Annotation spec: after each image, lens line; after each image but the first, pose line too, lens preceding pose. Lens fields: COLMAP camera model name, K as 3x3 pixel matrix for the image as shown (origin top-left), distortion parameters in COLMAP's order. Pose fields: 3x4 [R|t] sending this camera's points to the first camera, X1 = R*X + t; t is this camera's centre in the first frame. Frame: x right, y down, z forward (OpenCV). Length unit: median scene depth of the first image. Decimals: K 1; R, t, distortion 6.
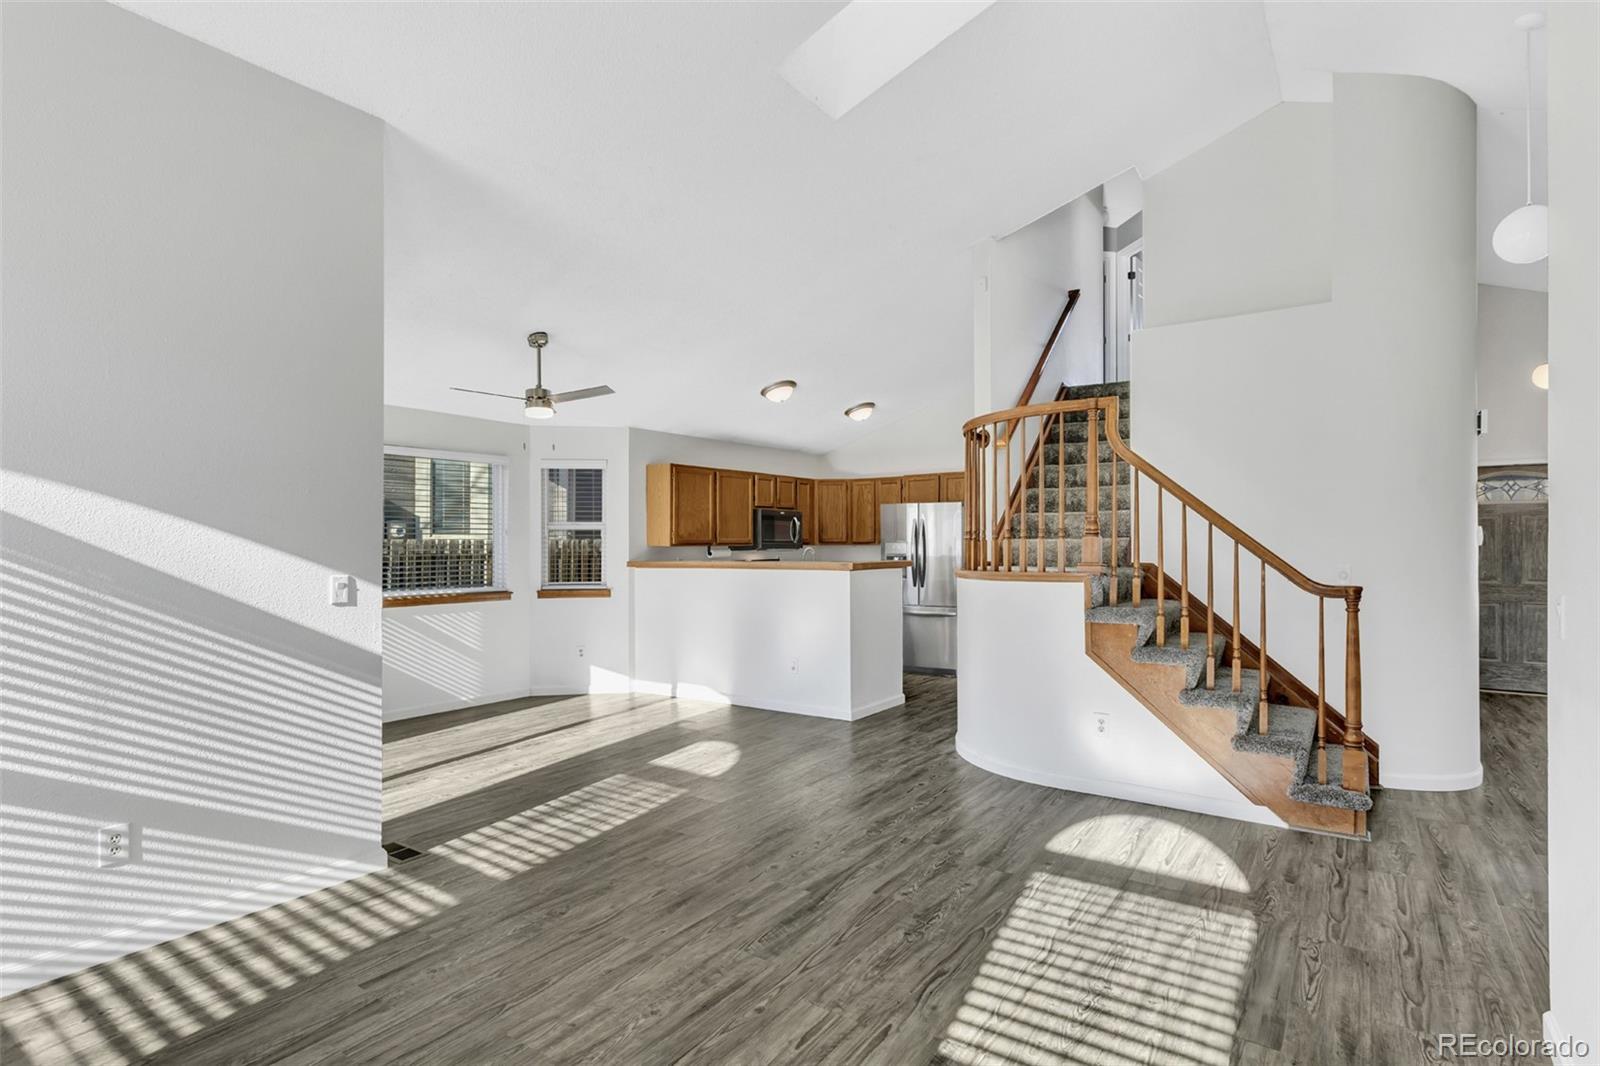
lens RADIAL K [[803.6, 0, 810.8], [0, 803.6, 526.9], [0, 0, 1]] dist [-0.003923, 0.001676]
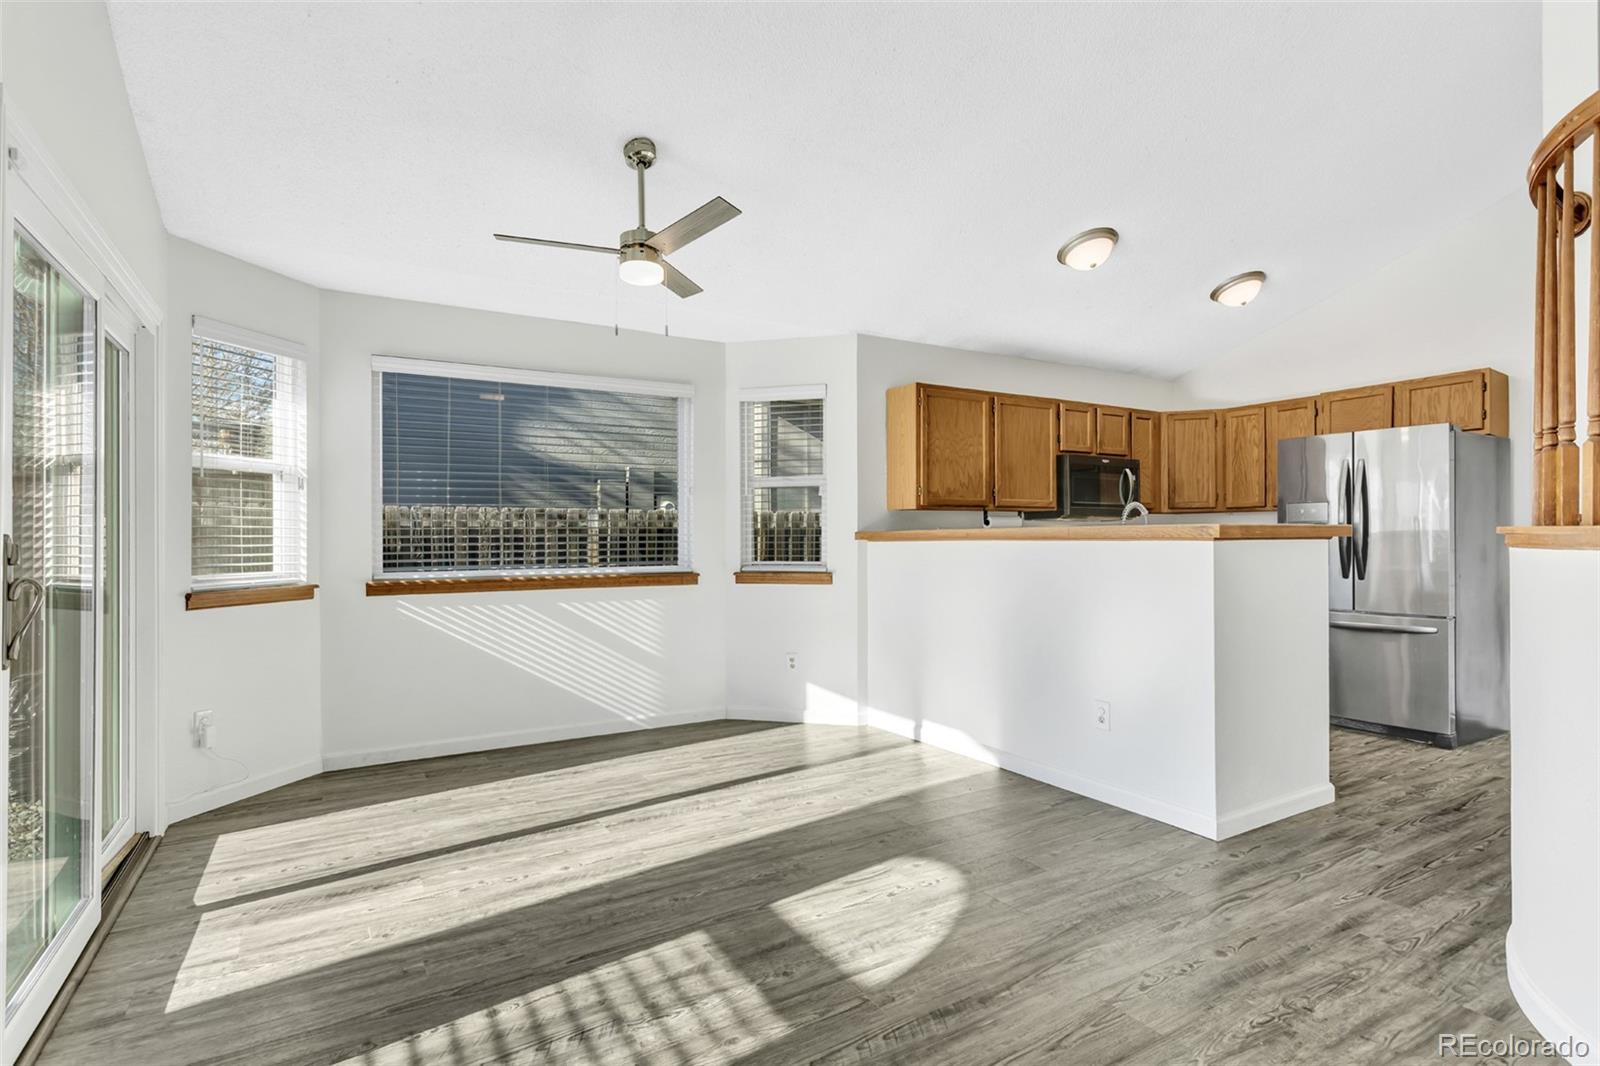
lens RADIAL K [[803.6, 0, 831.8], [0, 803.6, 537.1], [0, 0, 1]] dist [-0.003923, 0.001676]
pose [[0.917240, -0.000469, -0.398335, 0.025056], [0.010106, 0.999705, 0.022094, 0.033455], [0.398207, -0.024290, 0.916974, 0.384450]]
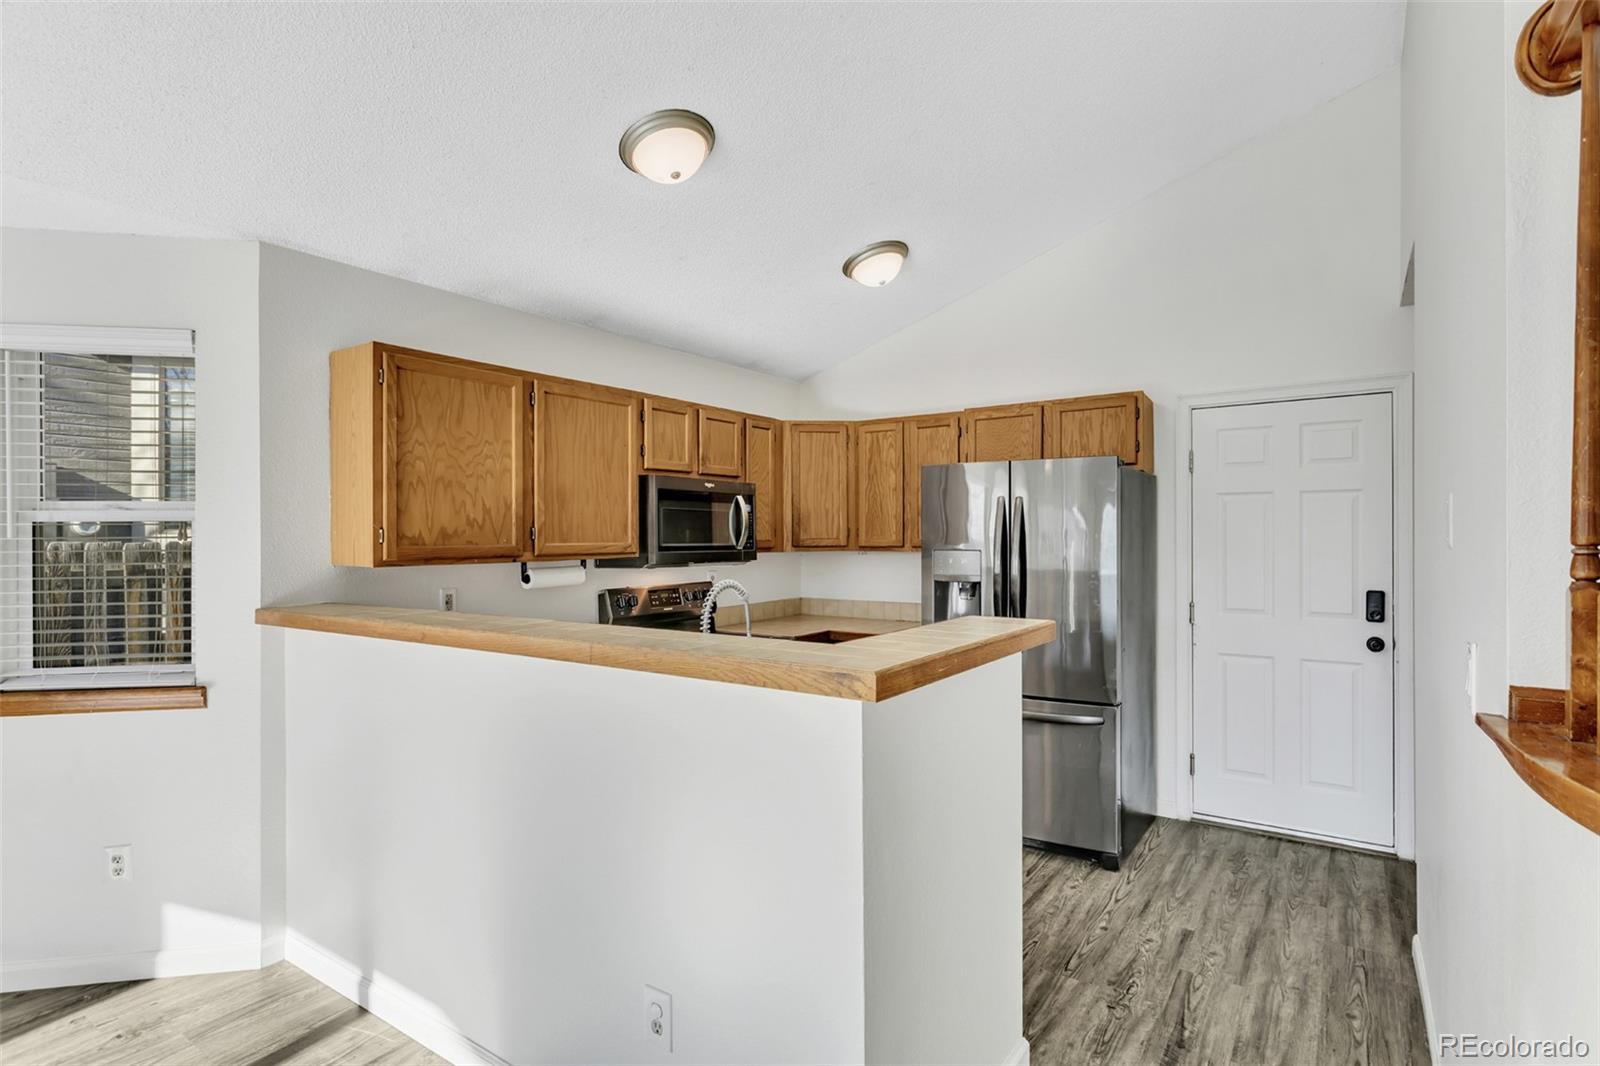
lens RADIAL K [[803.6, 0, 826.0], [0, 803.6, 575.1], [0, 0, 1]] dist [-0.003923, 0.001676]
pose [[0.999786, -0.000342, 0.020700, 0.027521], [-0.001167, 0.997341, 0.072862, 0.000570], [-0.020669, -0.072870, 0.997127, 0.651891]]
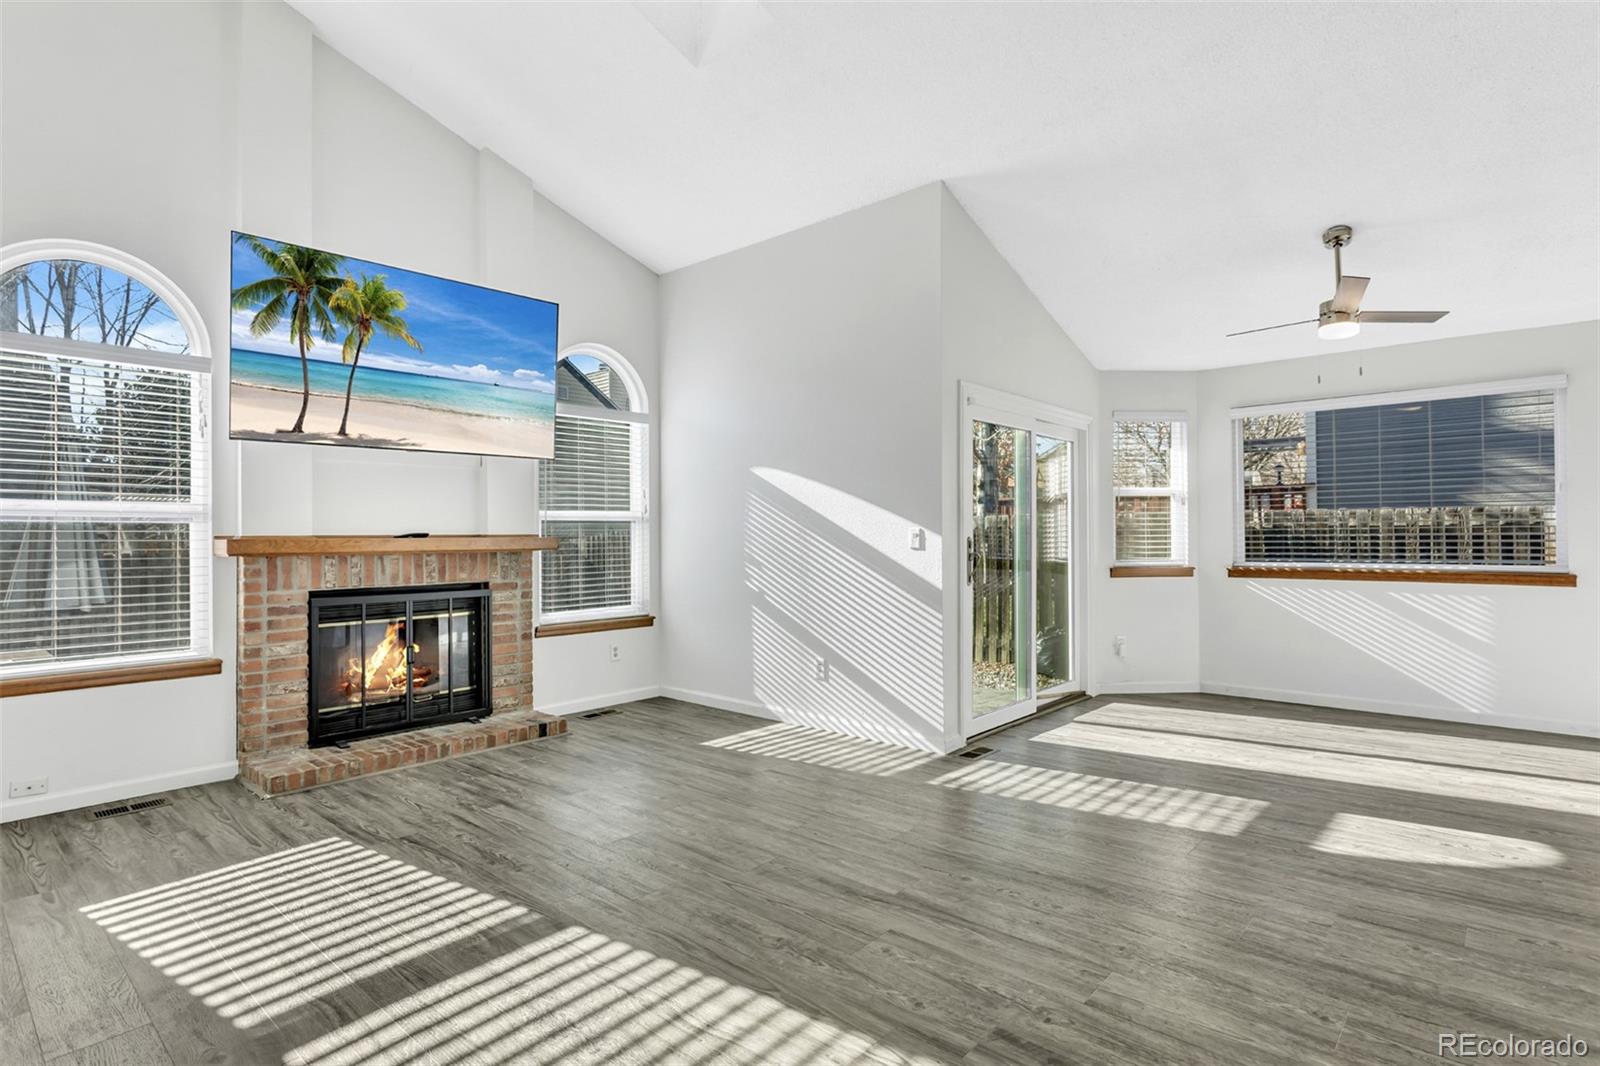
lens RADIAL K [[803.6, 0, 784.5], [0, 803.6, 524.0], [0, 0, 1]] dist [-0.003923, 0.001676]
pose [[-0.138850, -0.012107, -0.990239, 0.376813], [0.025638, 0.999546, -0.015816, 0.031956], [0.989982, -0.027584, -0.138476, 0.443075]]
